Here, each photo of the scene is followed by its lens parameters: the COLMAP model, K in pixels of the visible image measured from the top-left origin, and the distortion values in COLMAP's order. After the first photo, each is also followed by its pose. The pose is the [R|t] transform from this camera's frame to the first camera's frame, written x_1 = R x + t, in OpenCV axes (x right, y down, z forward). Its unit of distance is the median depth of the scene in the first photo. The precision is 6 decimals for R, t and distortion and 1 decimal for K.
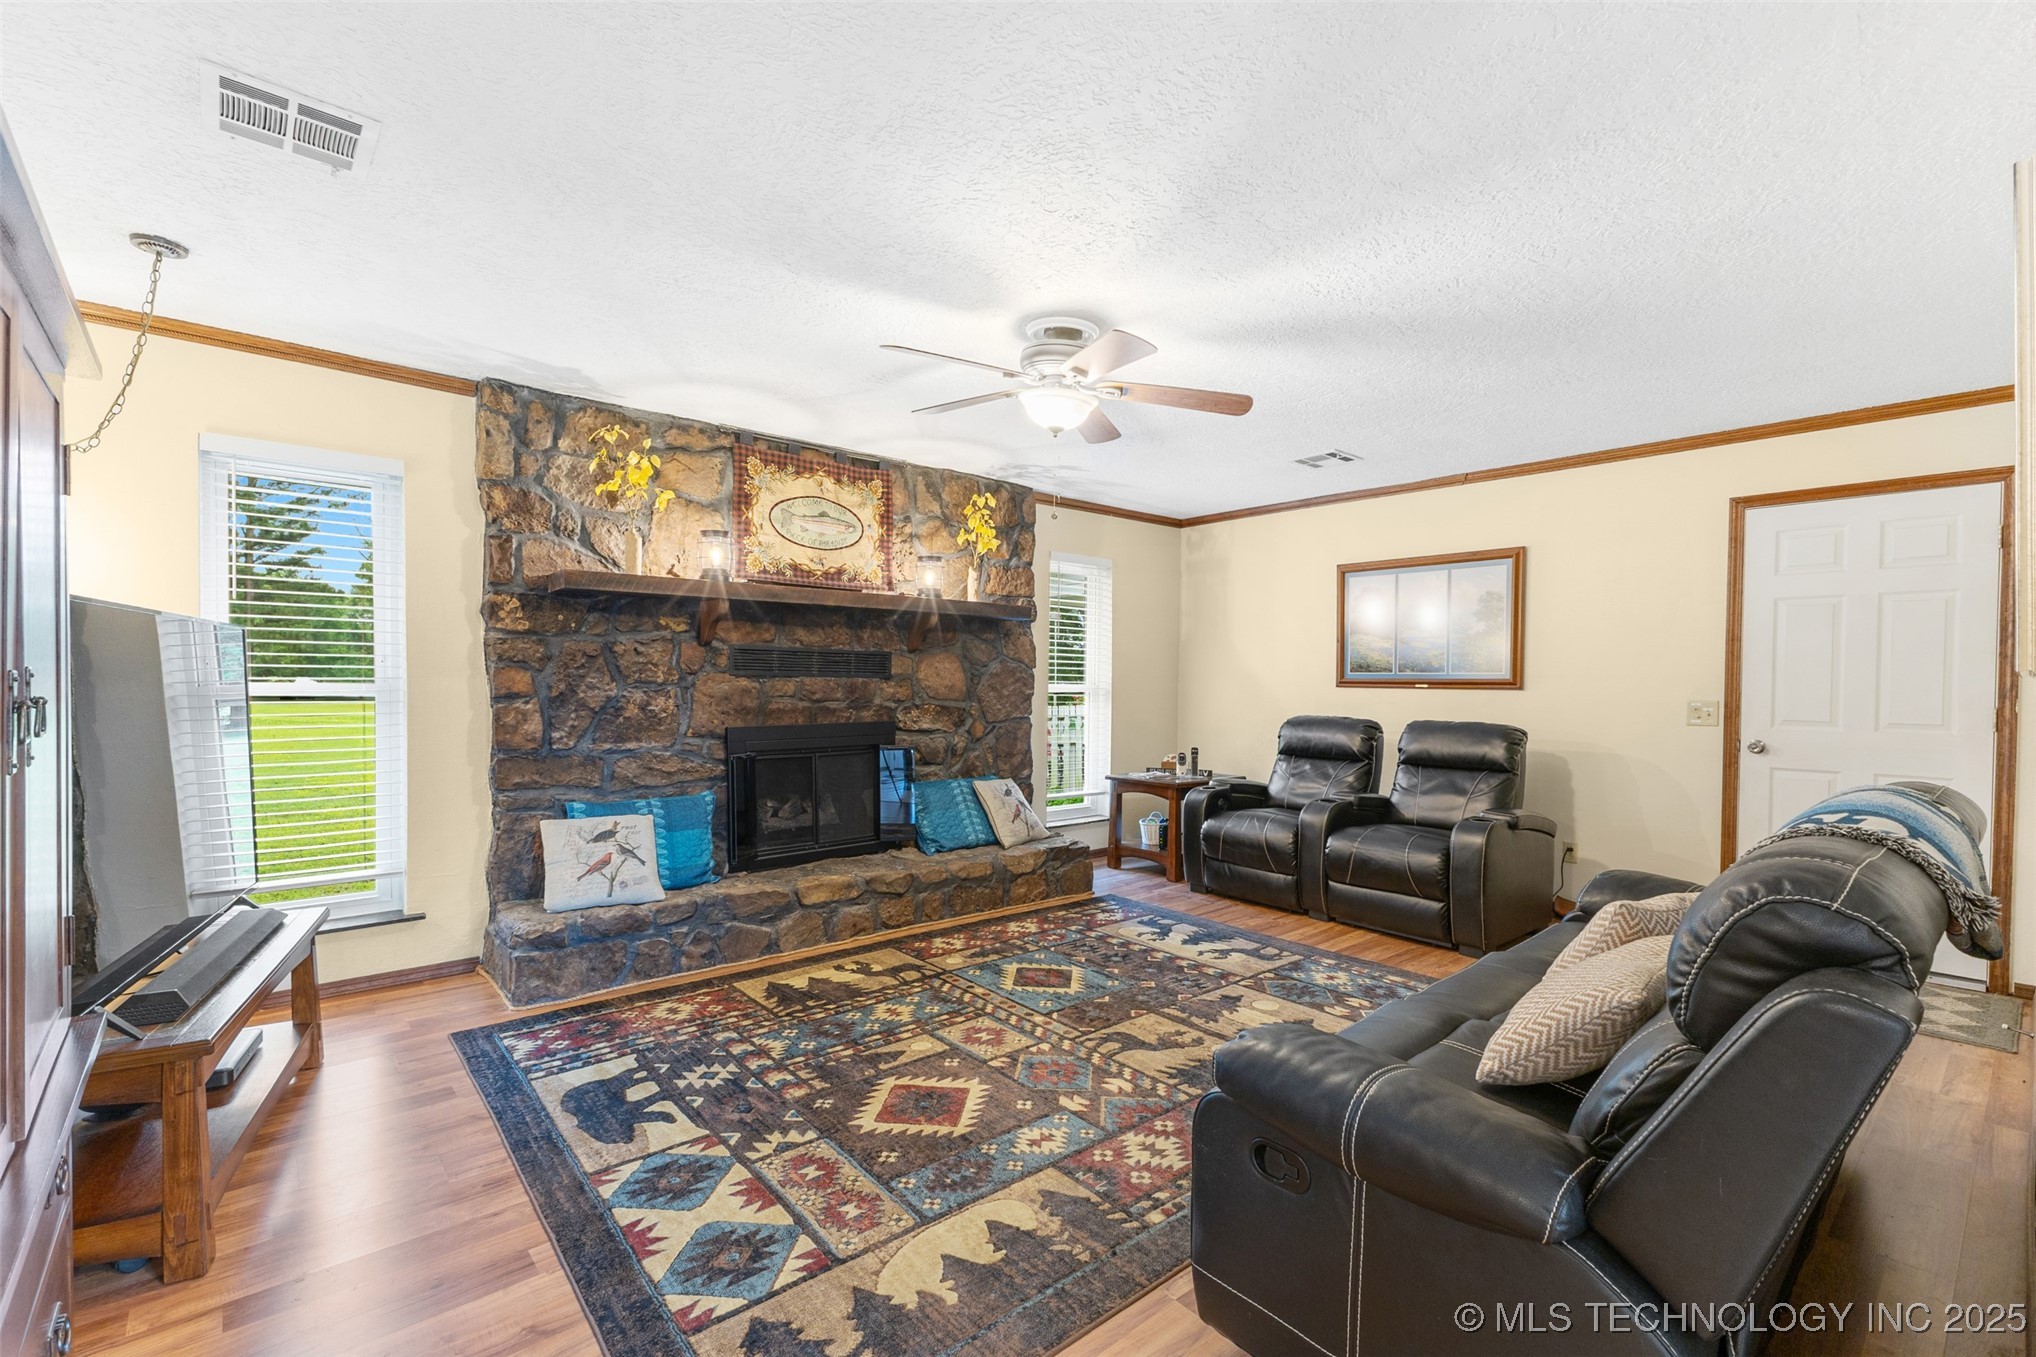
lens RADIAL K [[898.0, 0, 1038.7], [0, 898.0, 699.3], [0, 0, 1]] dist [0.000530, -0.000138]
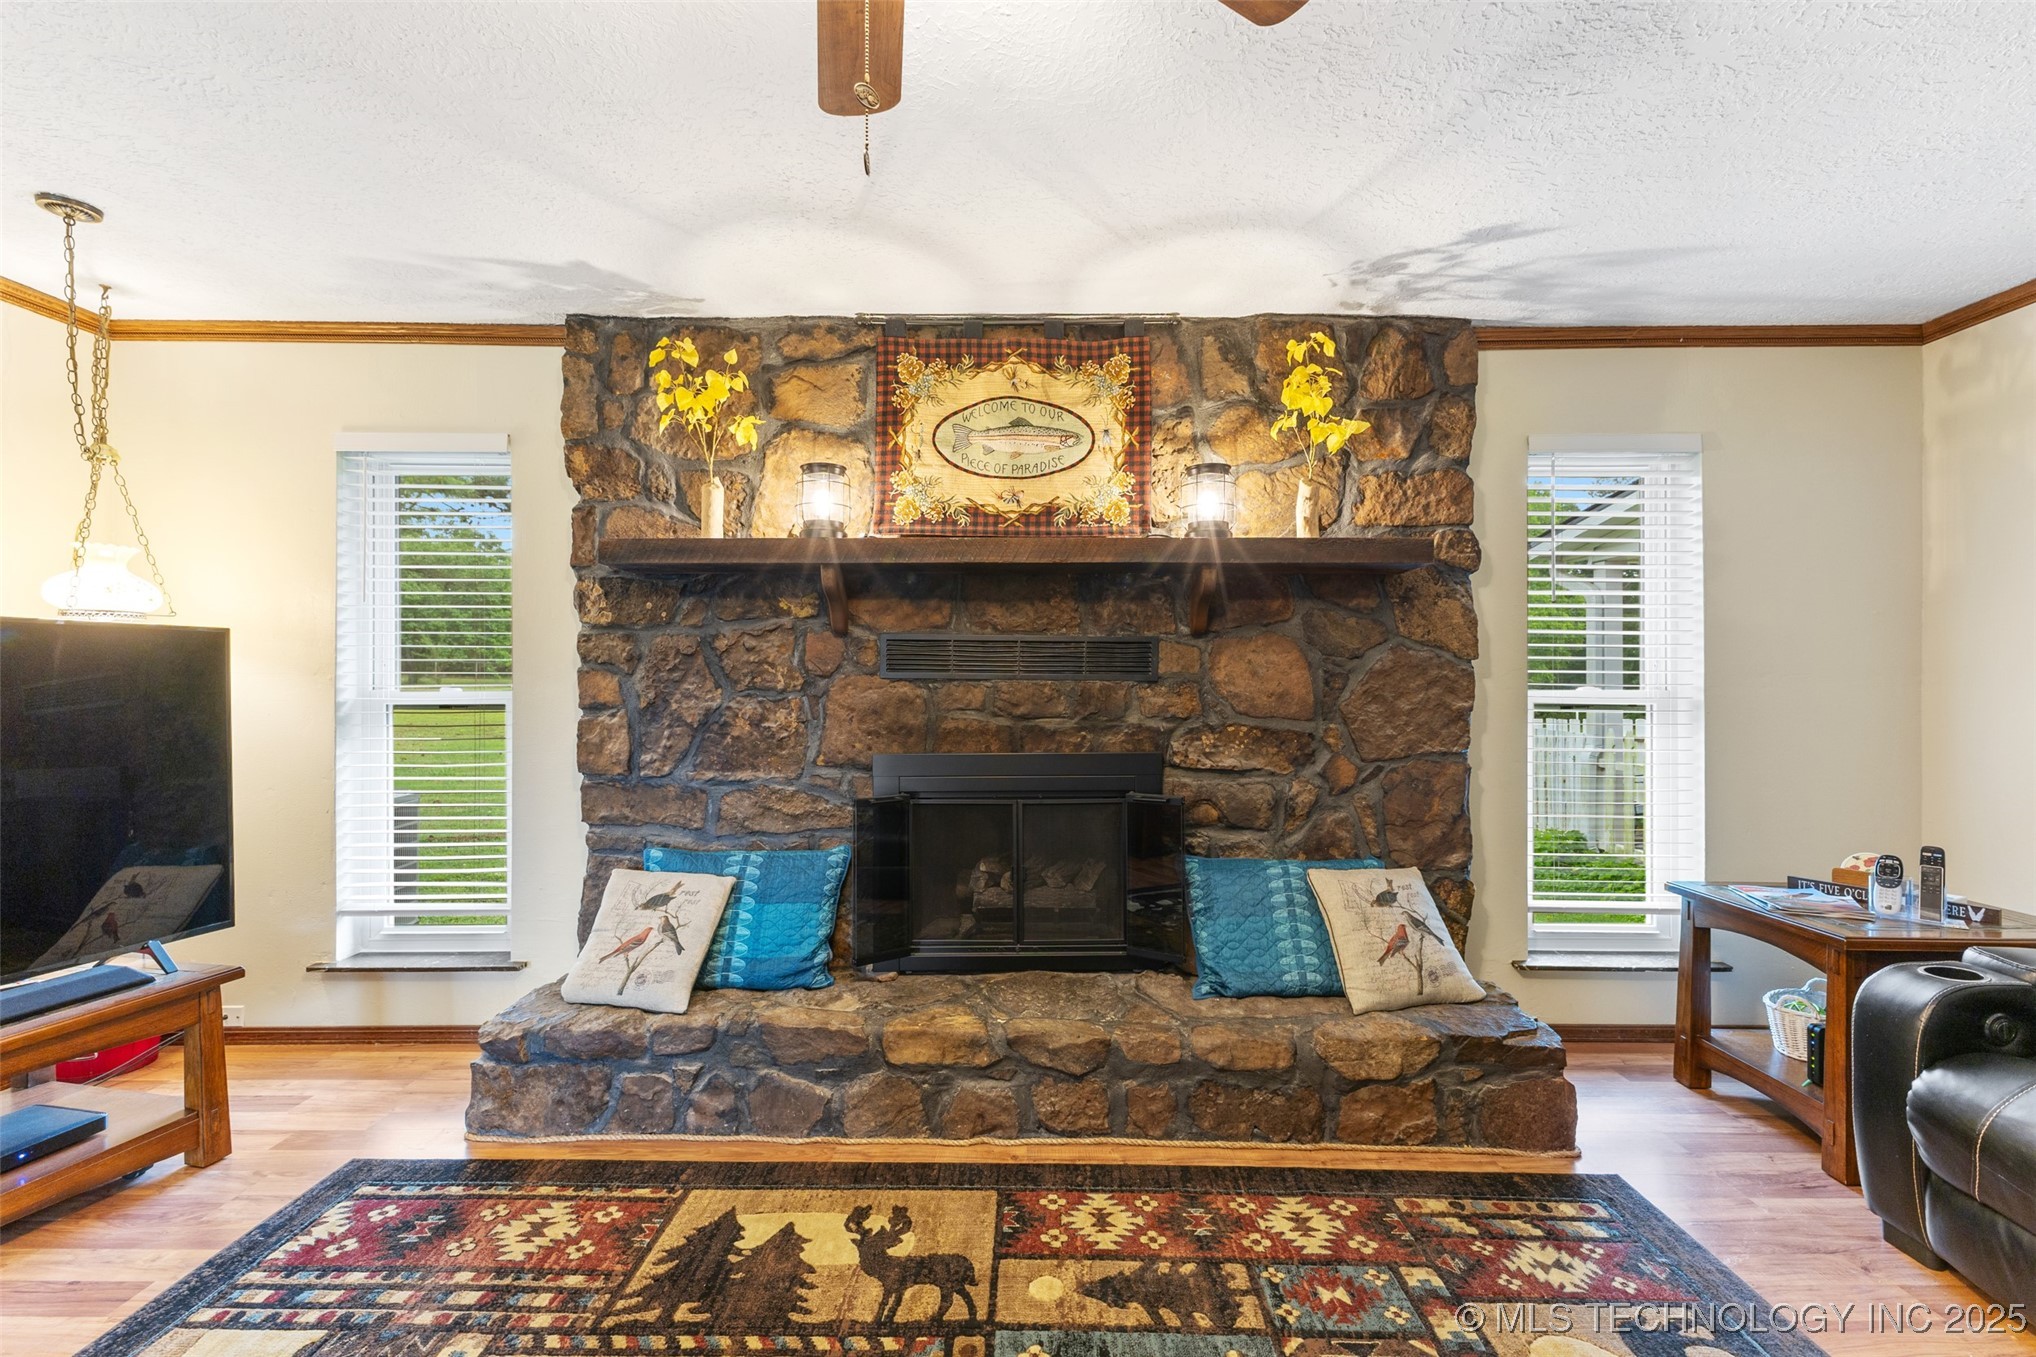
lens RADIAL K [[874.2, 0, 1021.2], [0, 874.2, 674.2], [0, 0, 1]] dist [0.007428, -0.000829]
pose [[0.743112, -0.010839, -0.669080, 0.201328], [-0.008855, 0.999622, -0.026028, -0.014983], [0.669109, 0.025266, 0.742735, 0.639704]]
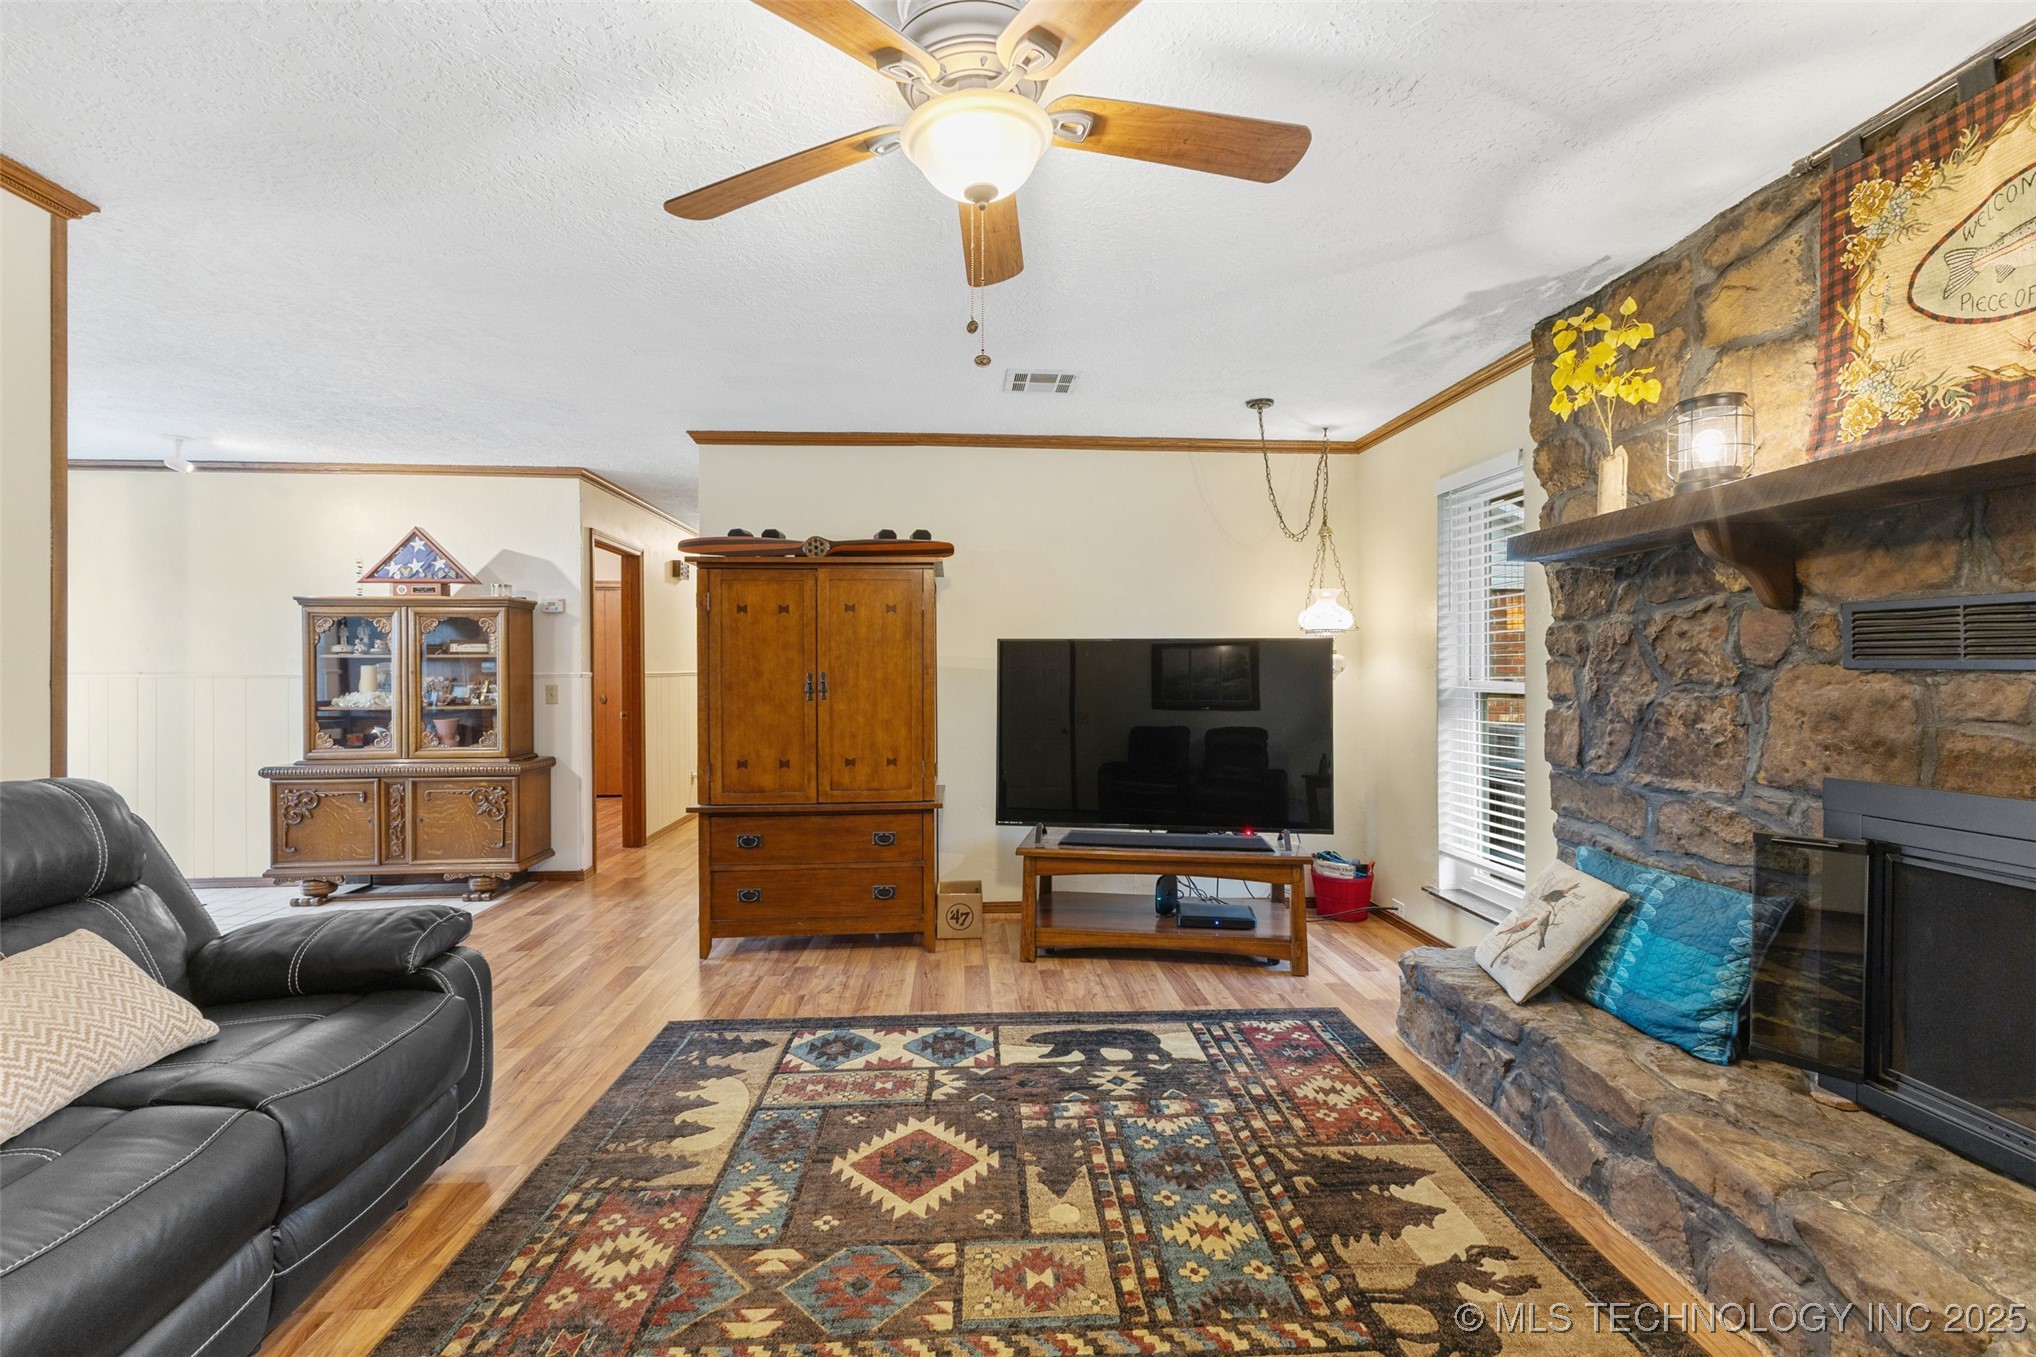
lens RADIAL K [[874.2, 0, 1021.2], [0, 874.2, 674.2], [0, 0, 1]] dist [0.007428, -0.000829]
pose [[-0.615801, -0.005914, -0.787880, 0.316081], [-0.021081, 0.999737, 0.008973, -0.021251], [0.787620, 0.022135, -0.615764, 1.047209]]
